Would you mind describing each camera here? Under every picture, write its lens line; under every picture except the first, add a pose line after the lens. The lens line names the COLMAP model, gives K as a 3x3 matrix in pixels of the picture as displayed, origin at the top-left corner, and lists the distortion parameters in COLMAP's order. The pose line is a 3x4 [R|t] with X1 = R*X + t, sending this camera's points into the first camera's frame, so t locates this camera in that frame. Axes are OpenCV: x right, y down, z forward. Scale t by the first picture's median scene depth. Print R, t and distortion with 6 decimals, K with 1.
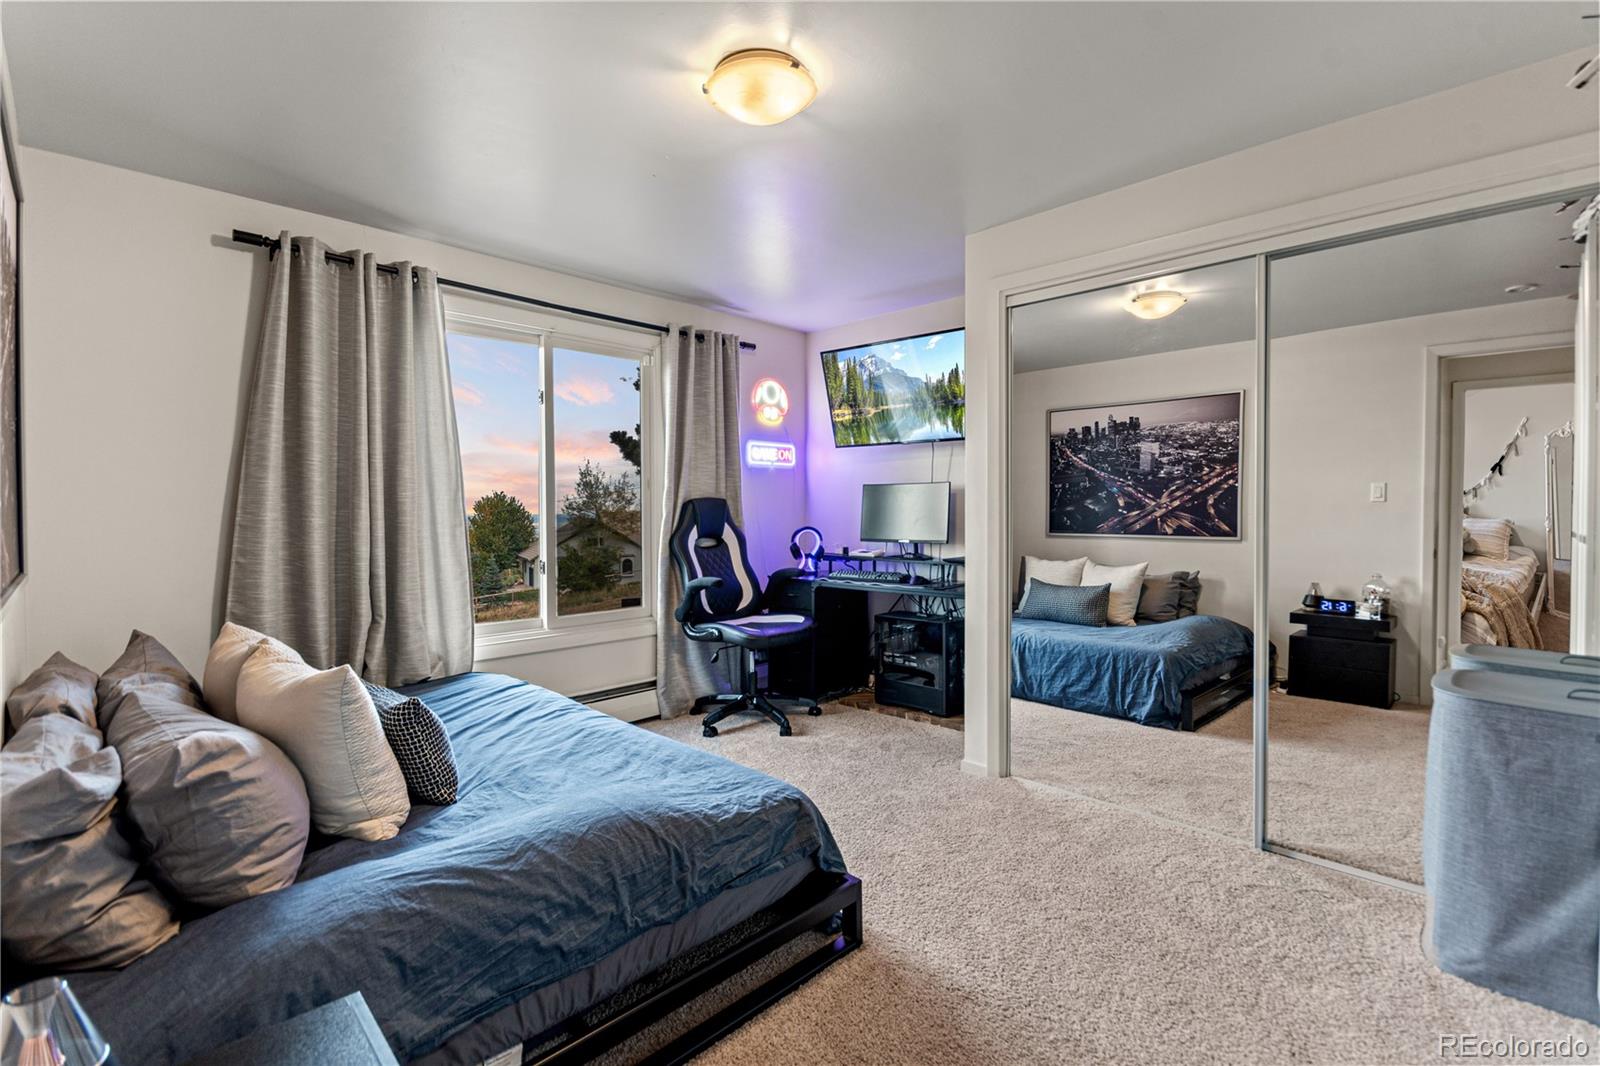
lens RADIAL K [[737.9, 0, 800.0], [0, 737.9, 533.0], [0, 0, 1]] dist [-0.013457, -0.000543]
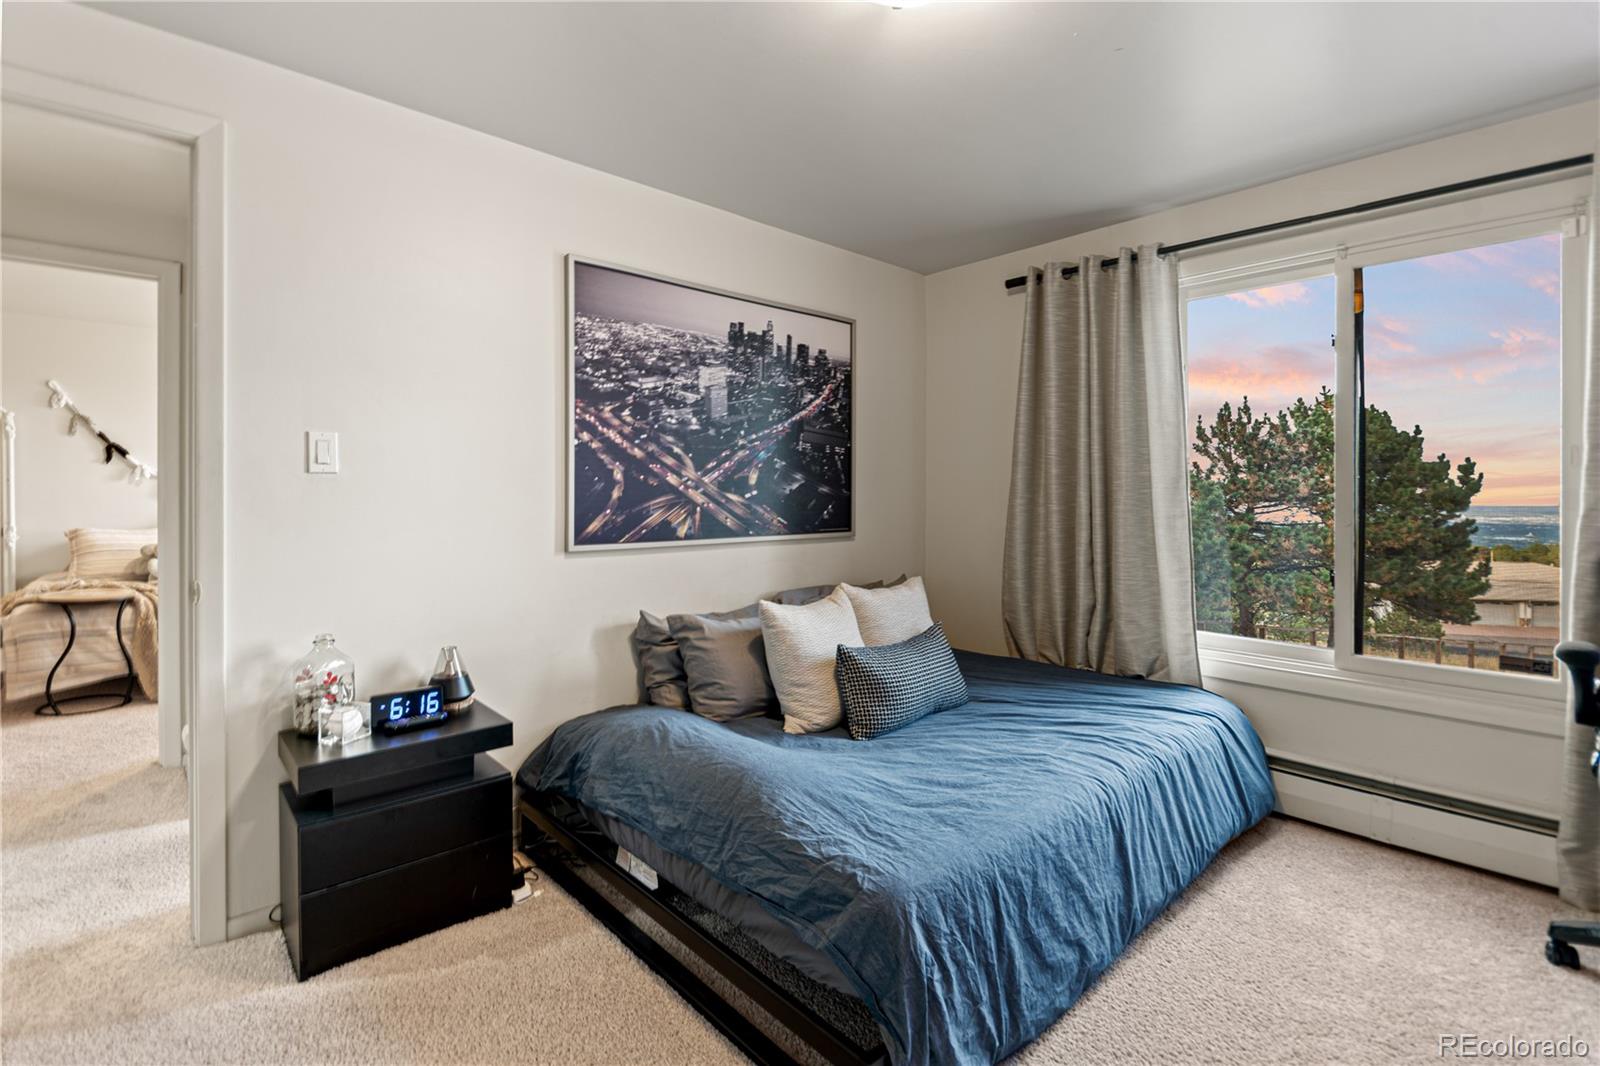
lens RADIAL K [[741.7, 0, 797.0], [0, 741.7, 497.8], [0, 0, 1]] dist [-0.003125, -0.001009]
pose [[-0.061659, 0.011621, -0.998030, 0.583080], [-0.035092, 0.999289, 0.013804, -0.036393], [0.997480, 0.035874, -0.061208, 0.746479]]
